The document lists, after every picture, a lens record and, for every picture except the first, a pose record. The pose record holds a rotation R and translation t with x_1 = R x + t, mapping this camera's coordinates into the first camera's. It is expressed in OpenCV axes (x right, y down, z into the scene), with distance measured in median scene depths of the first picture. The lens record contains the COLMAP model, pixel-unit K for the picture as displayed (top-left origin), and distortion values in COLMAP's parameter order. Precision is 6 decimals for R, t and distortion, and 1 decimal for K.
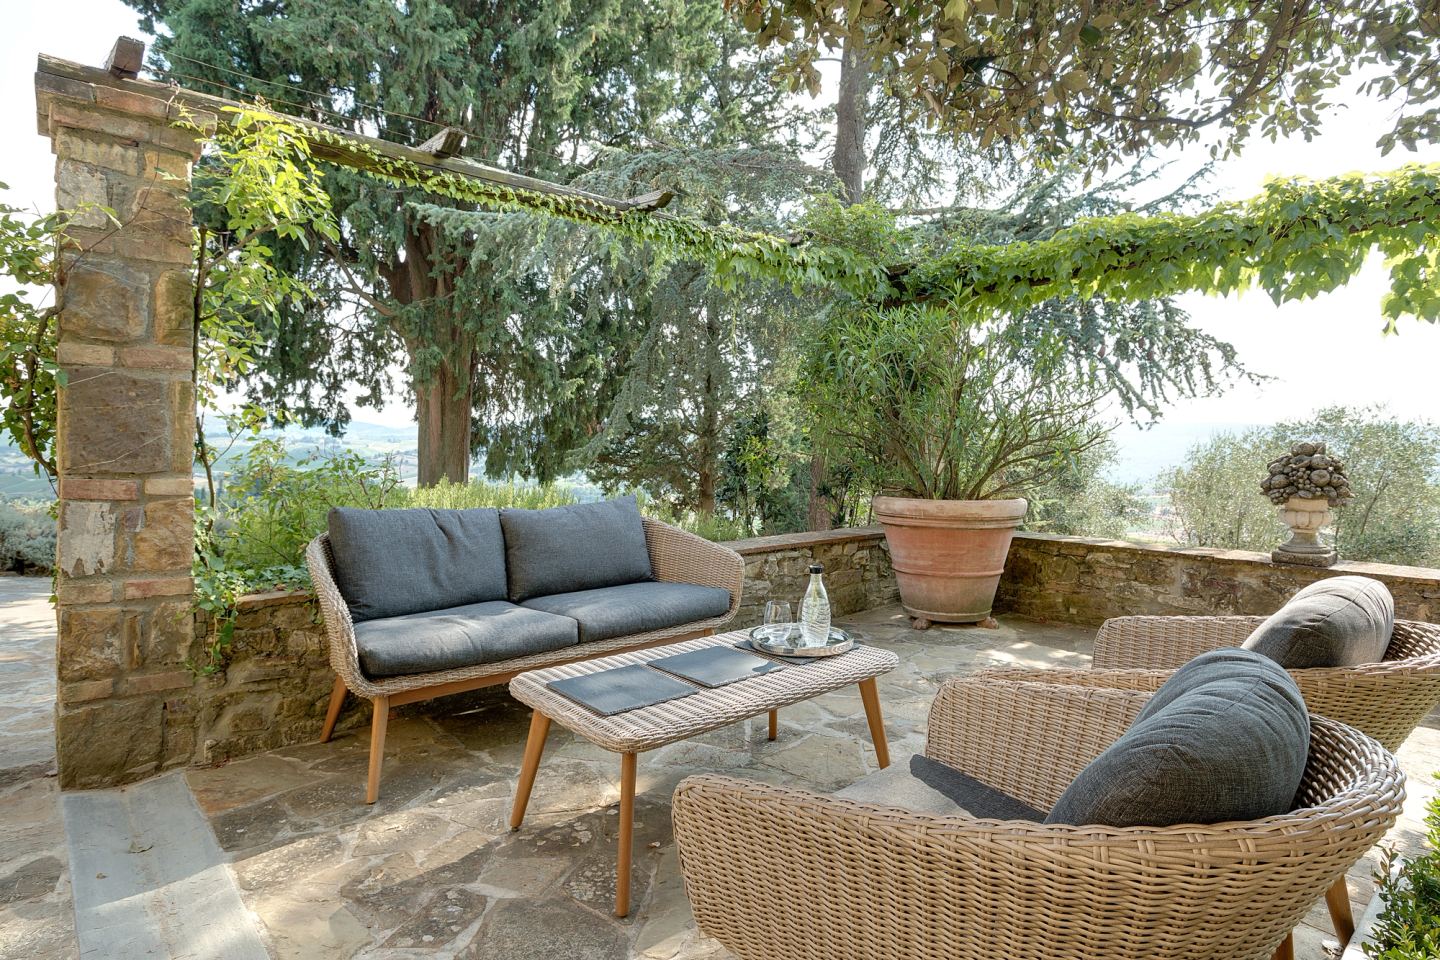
lens RADIAL K [[774.8, 0, 718.2], [0, 774.8, 476.6], [0, 0, 1]] dist [0.004475, 0.000189]
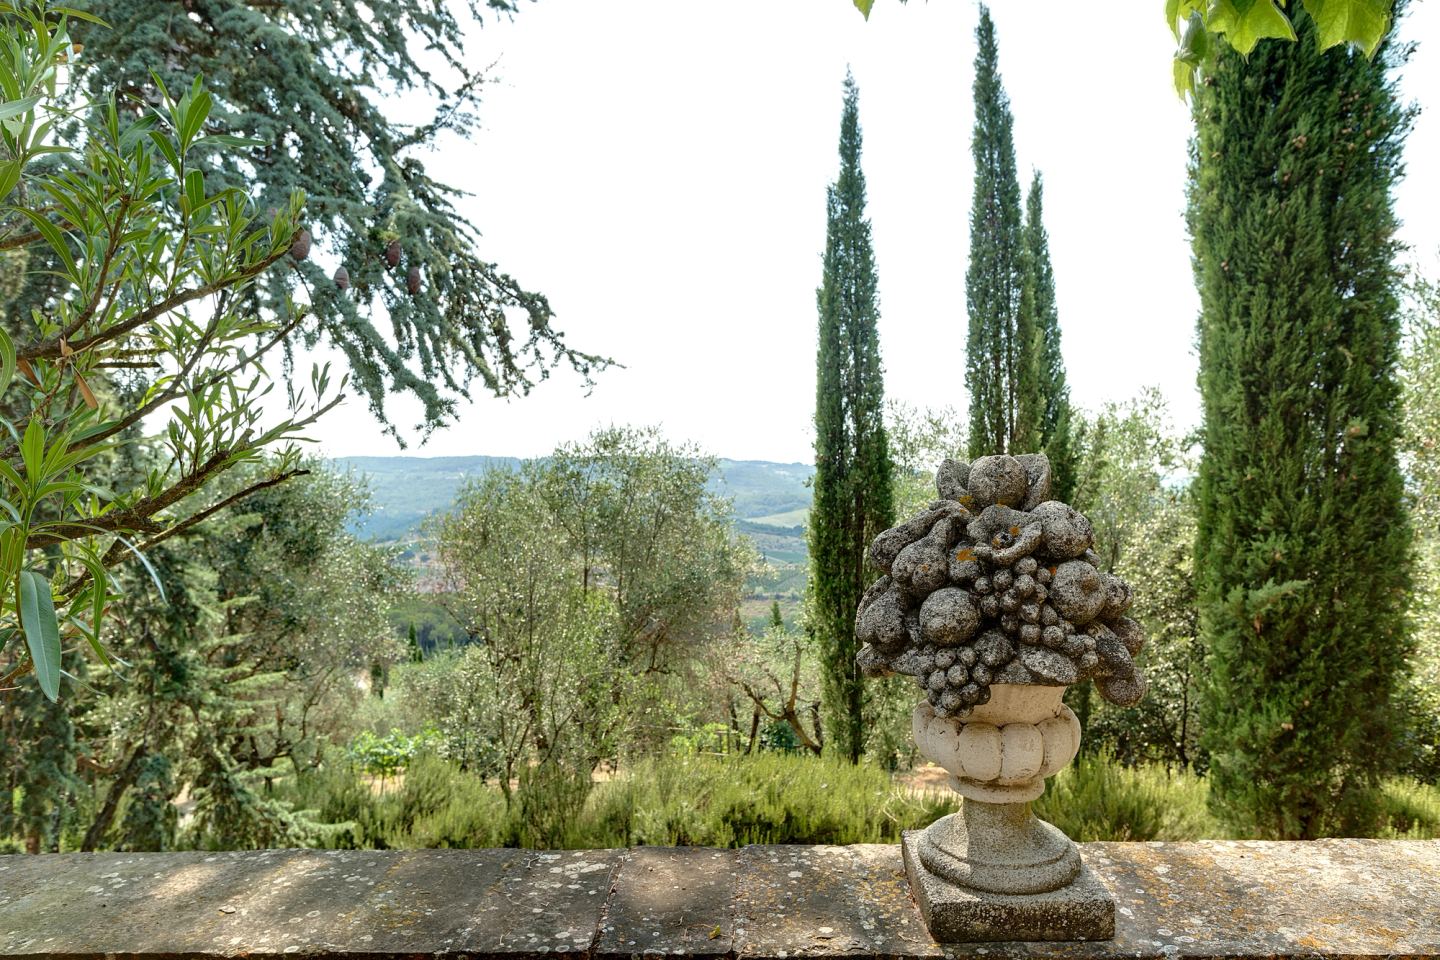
lens RADIAL K [[982.3, 0, 720.5], [0, 982.3, 471.7], [0, 0, 1]] dist [0.001489, 0.001143]
pose [[0.684384, -0.024996, 0.728694, 0.267393], [0.066064, 0.997427, -0.027834, -0.021175], [-0.726123, 0.067190, 0.684274, 0.499656]]
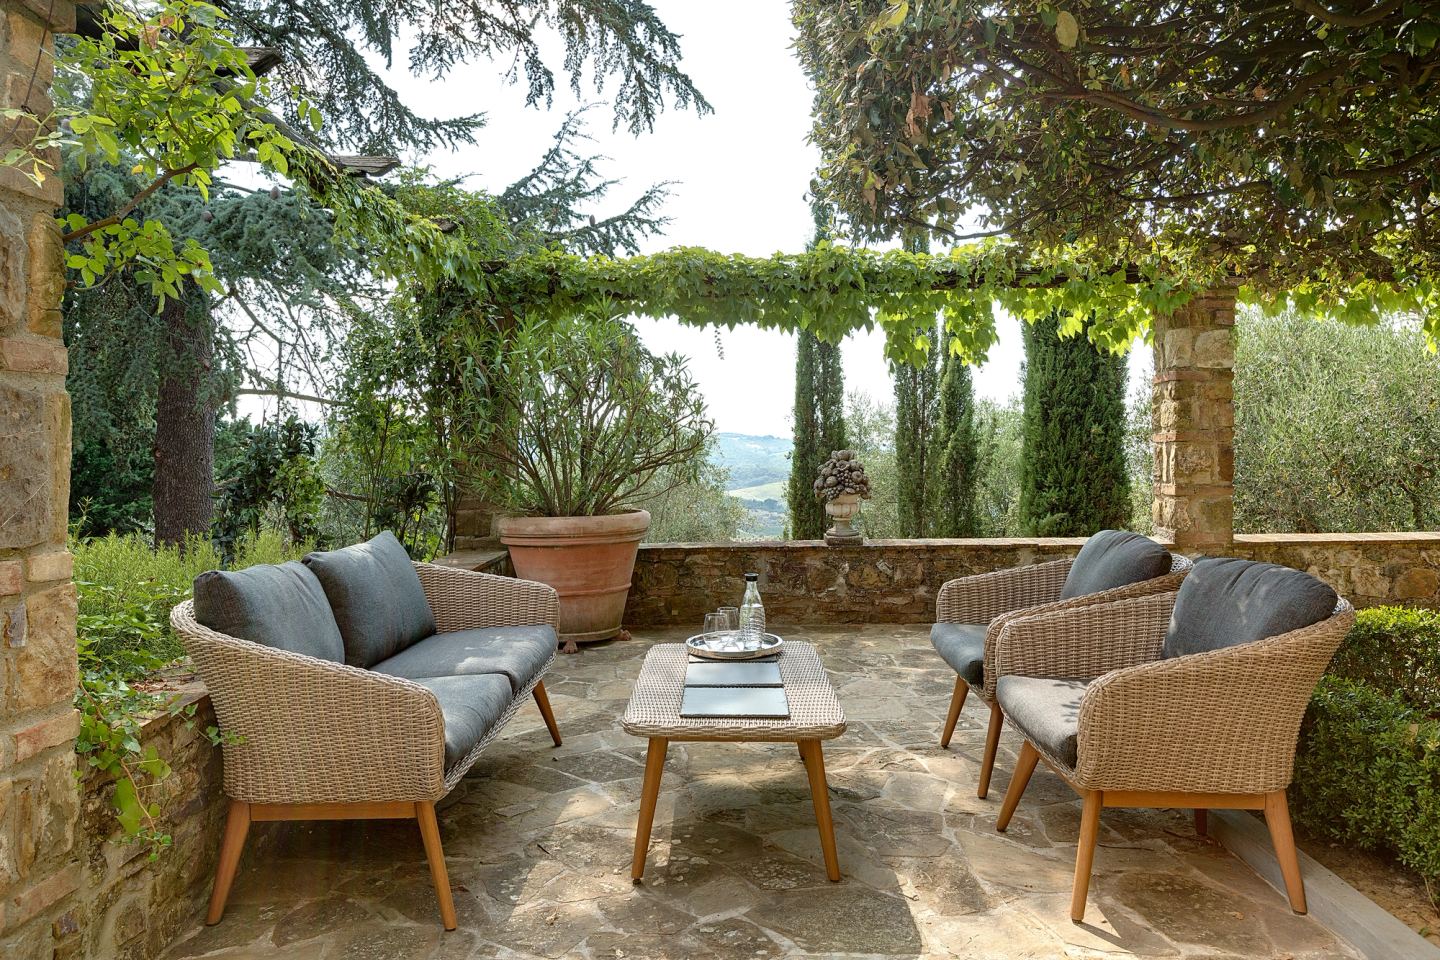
lens RADIAL K [[982.3, 0, 720.1], [0, 982.3, 473.1], [0, 0, 1]] dist [0.001489, 0.001143]
pose [[0.663716, -0.037943, 0.747022, -0.360343], [0.053501, 0.998563, 0.003185, -0.013461], [-0.746069, 0.037852, 0.664792, 0.038283]]
